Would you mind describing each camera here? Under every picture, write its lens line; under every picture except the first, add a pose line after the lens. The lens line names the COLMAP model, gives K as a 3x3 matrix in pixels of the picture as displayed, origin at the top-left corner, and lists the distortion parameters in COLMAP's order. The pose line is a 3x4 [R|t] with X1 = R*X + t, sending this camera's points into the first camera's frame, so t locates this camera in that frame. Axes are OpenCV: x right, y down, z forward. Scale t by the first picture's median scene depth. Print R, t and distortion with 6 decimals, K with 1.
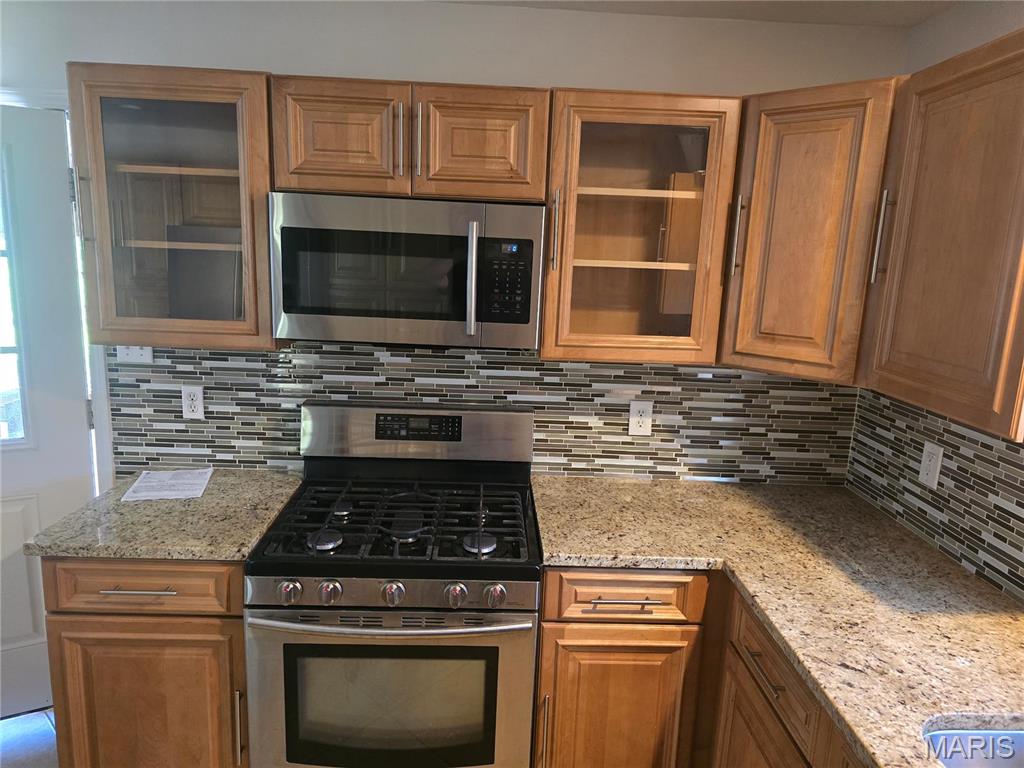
lens RADIAL K [[691.5, 0, 511.4], [0, 691.5, 382.7], [0, 0, 1]] dist [0.029229, -0.001156]
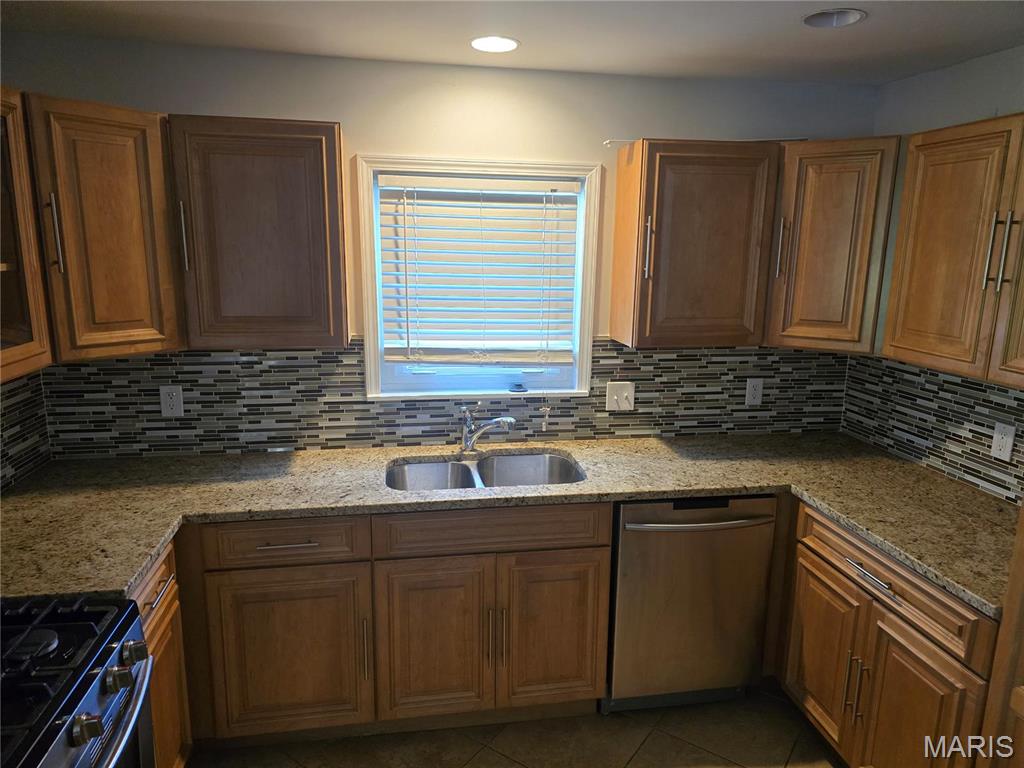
lens RADIAL K [[691.5, 0, 511.8], [0, 691.5, 387.4], [0, 0, 1]] dist [0.029229, -0.001156]
pose [[-0.142037, -0.240989, 0.960078, -0.774019], [0.163130, 0.950951, 0.262832, -0.153428], [-0.976327, 0.193949, -0.095757, 0.479999]]
